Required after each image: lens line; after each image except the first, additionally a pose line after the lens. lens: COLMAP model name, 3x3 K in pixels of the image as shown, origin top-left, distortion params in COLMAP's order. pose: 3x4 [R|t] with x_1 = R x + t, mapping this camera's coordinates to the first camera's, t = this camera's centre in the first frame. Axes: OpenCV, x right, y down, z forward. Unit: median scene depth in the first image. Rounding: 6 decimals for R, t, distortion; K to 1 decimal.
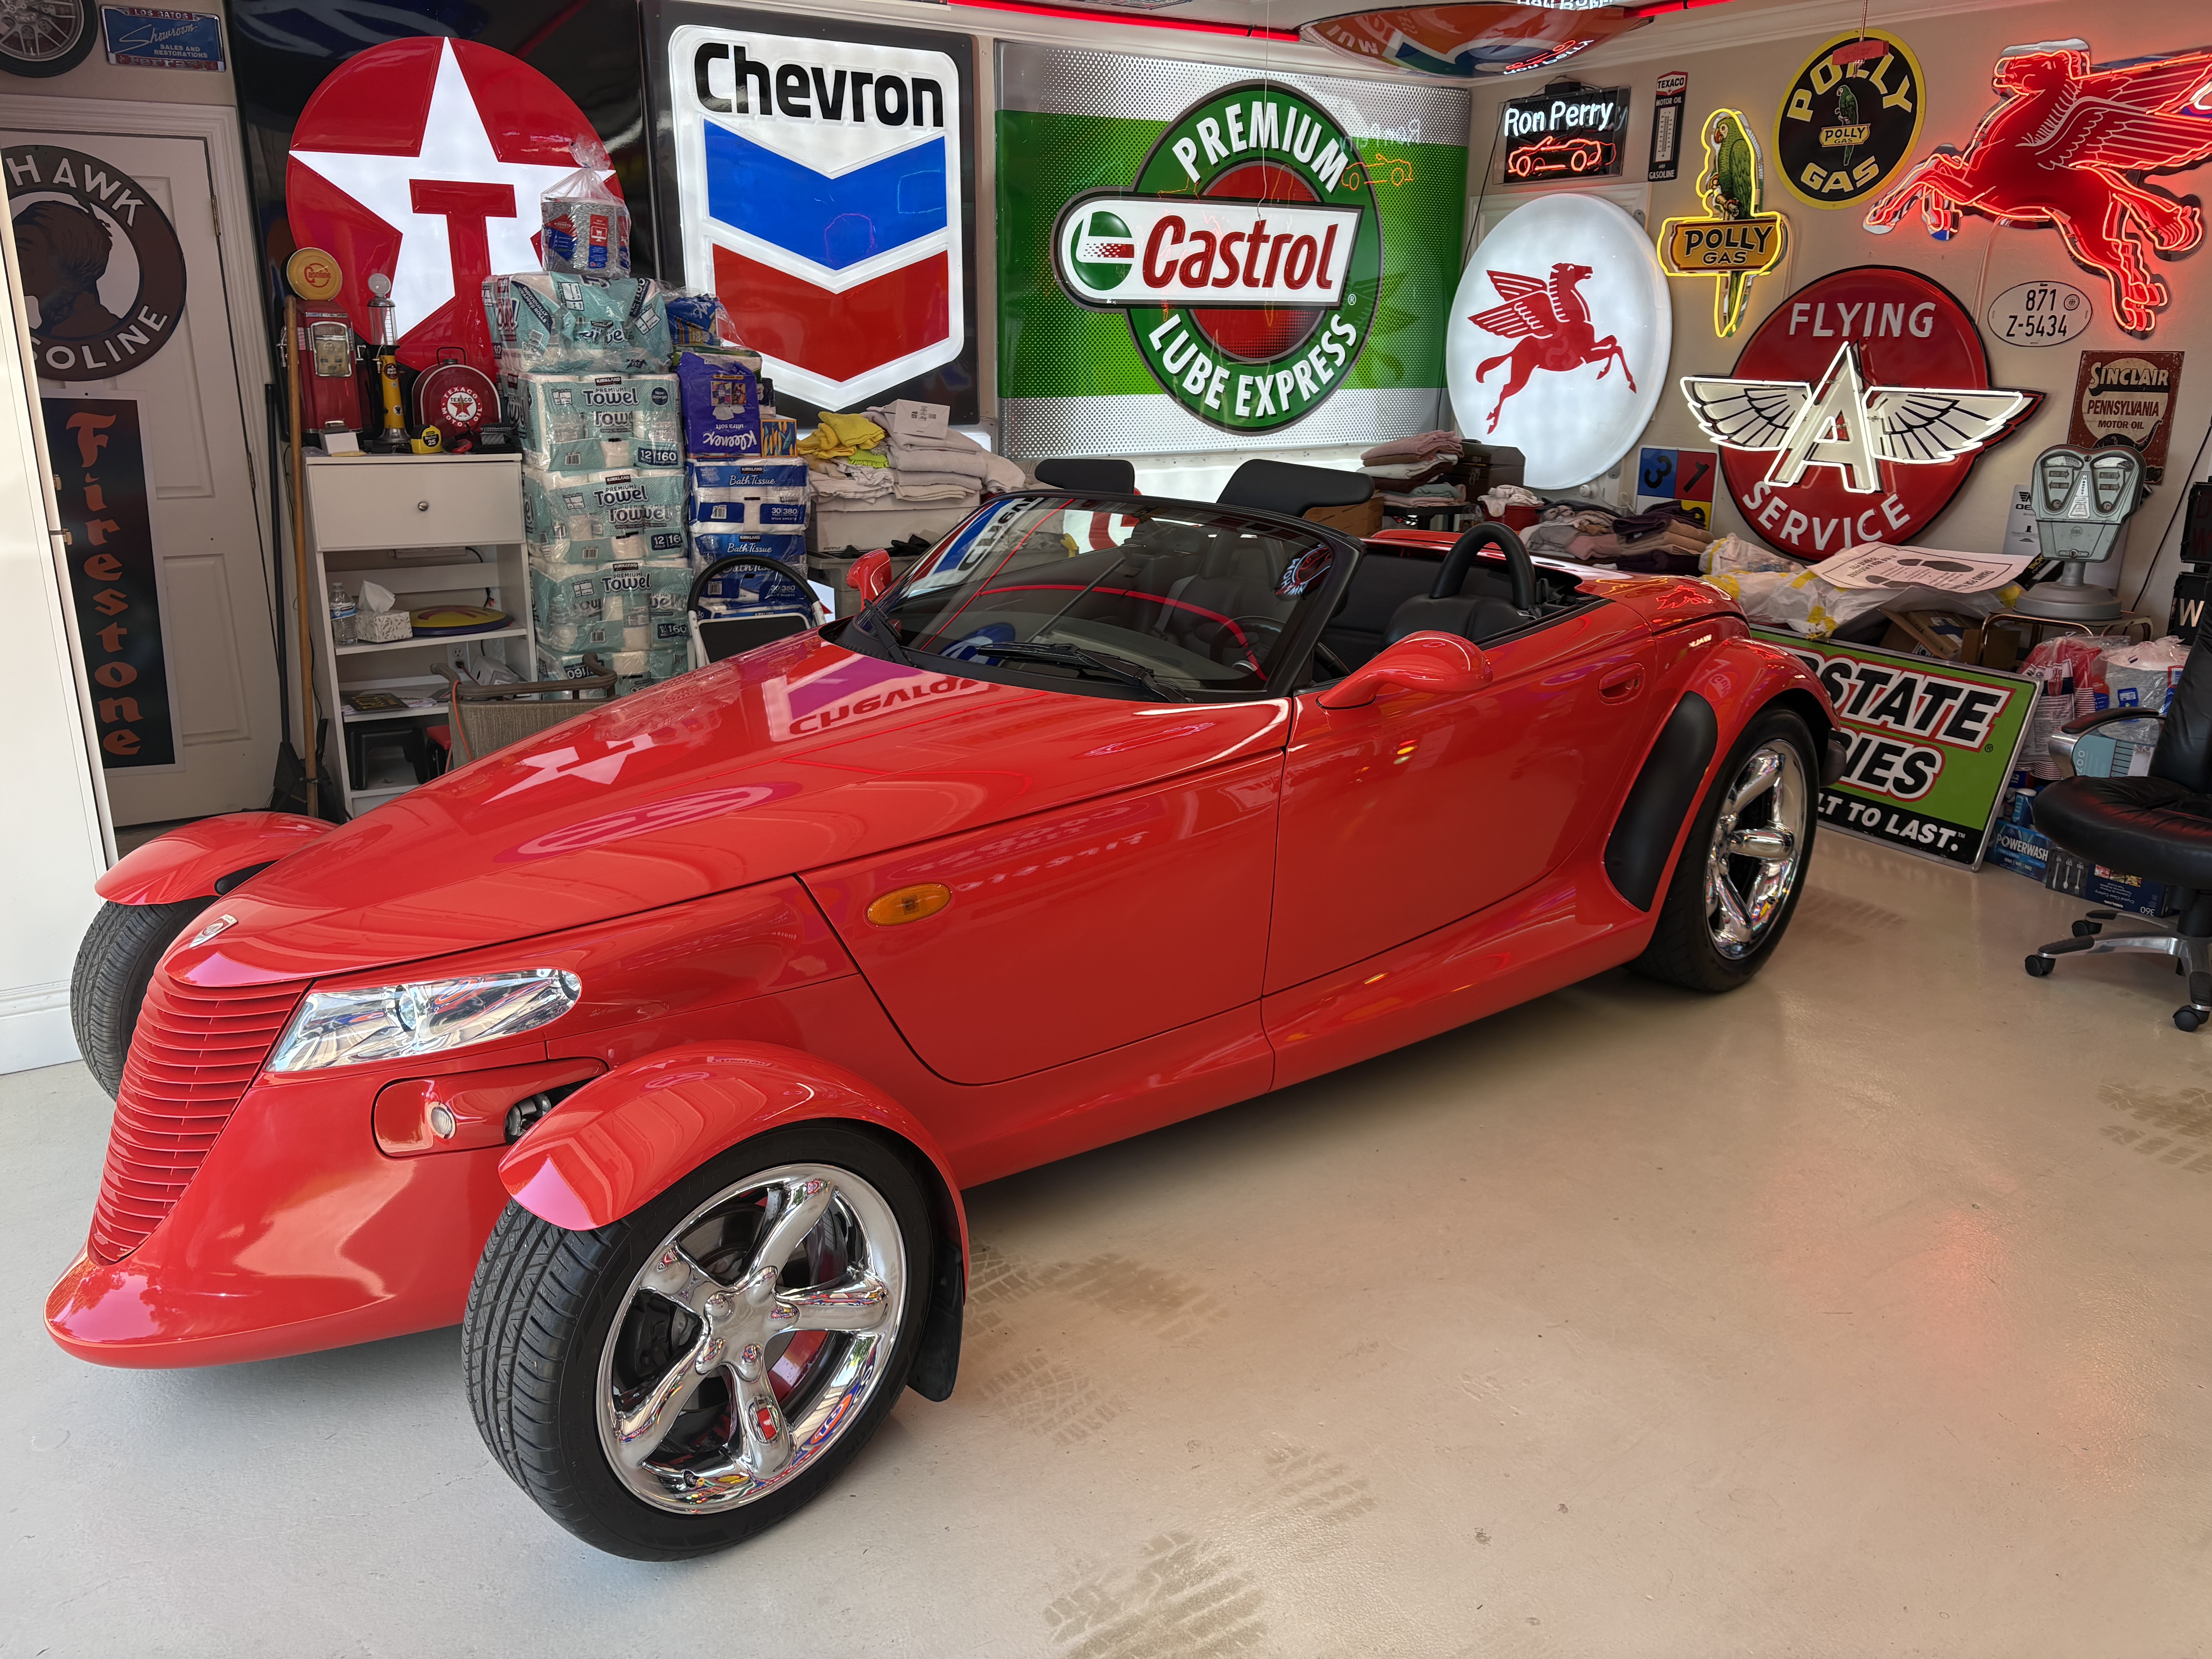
lens RADIAL K [[1668.1, 0, 1109.1], [0, 1668.1, 816.5], [0, 0, 1]] dist [0.005096, -0.022744]
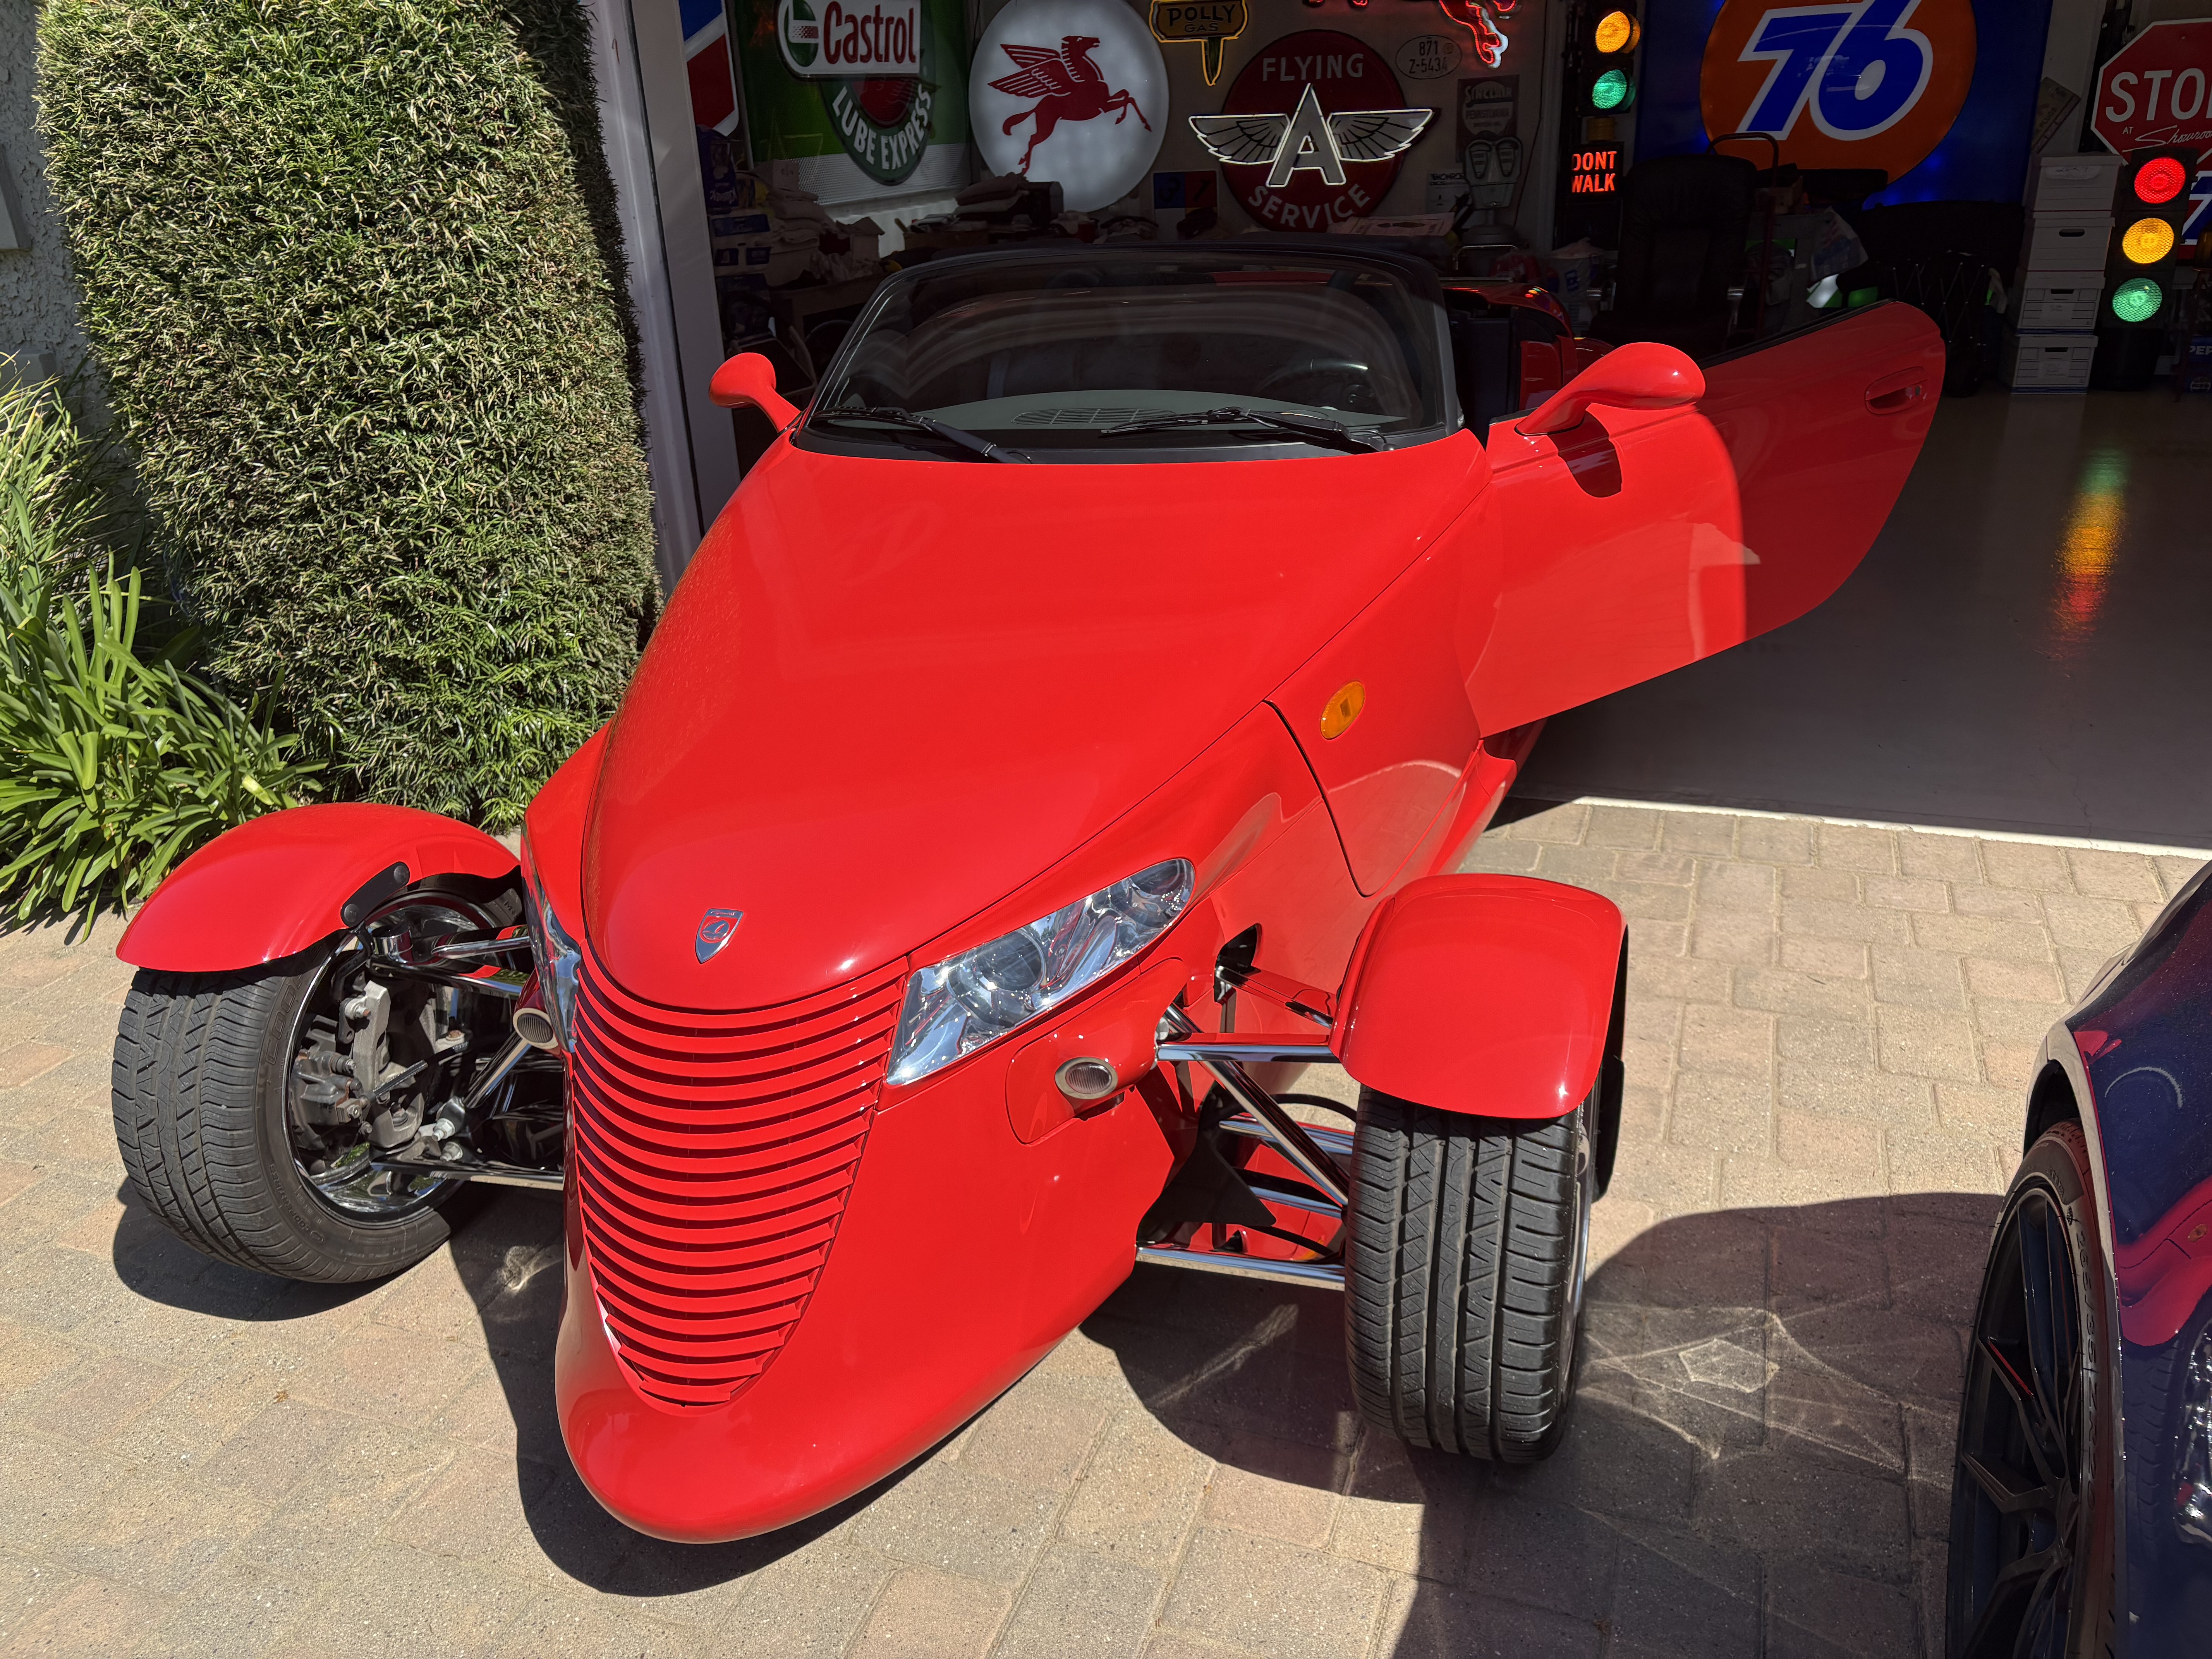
lens RADIAL K [[1668.1, 0, 1096.8], [0, 1668.1, 833.2], [0, 0, 1]] dist [0.005096, -0.022744]
pose [[0.798073, -0.277739, 0.534734, -0.626467], [0.216113, 0.960329, 0.176249, 0.052459], [-0.562471, -0.025097, 0.826436, -0.137436]]
